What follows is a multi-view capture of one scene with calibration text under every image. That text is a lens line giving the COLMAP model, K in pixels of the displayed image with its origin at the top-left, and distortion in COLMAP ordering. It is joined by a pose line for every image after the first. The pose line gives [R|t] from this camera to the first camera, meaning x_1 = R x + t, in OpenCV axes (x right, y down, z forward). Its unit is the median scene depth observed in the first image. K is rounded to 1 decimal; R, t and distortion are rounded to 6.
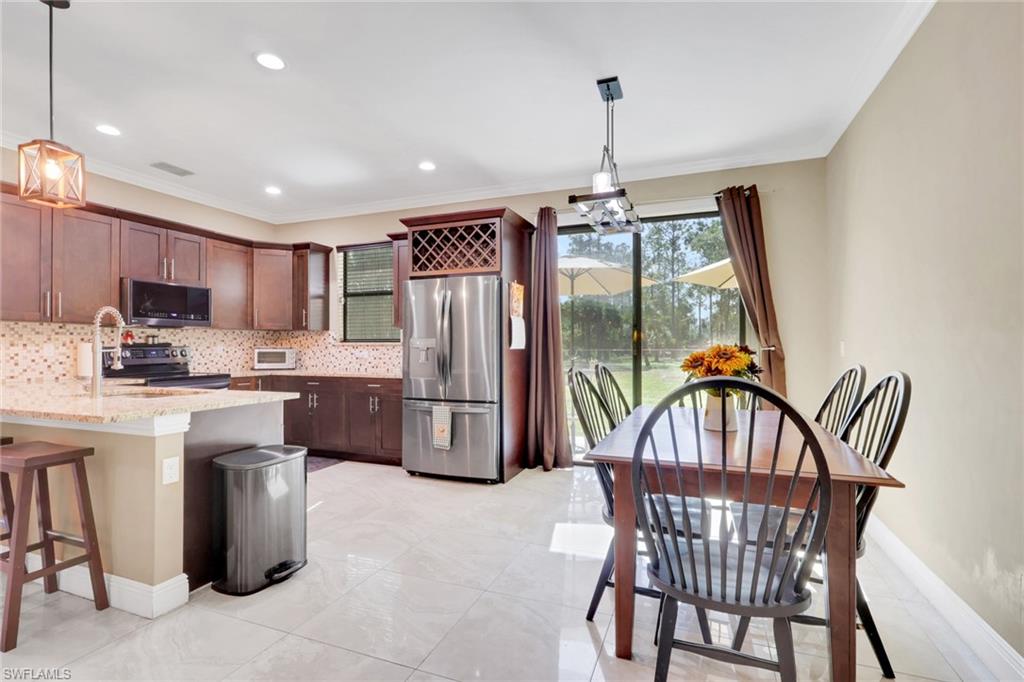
lens RADIAL K [[470.9, 0, 512.0], [0, 470.9, 341.0], [0, 0, 1]] dist [-0.000682, -0.000035]
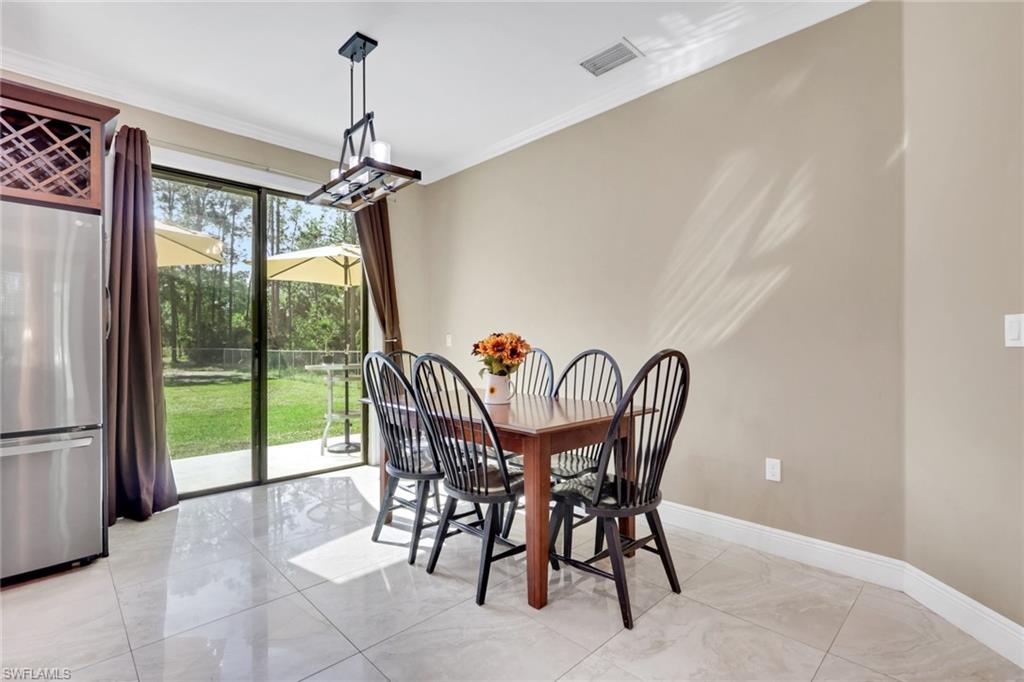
lens RADIAL K [[473.9, 0, 512.0], [0, 473.9, 341.0], [0, 0, 1]] dist [0.002051, 0.000559]
pose [[0.415019, 0.004488, 0.909802, -0.361987], [-0.006381, 0.999978, -0.002022, 0.018069], [-0.909790, -0.004966, 0.415038, 0.260204]]
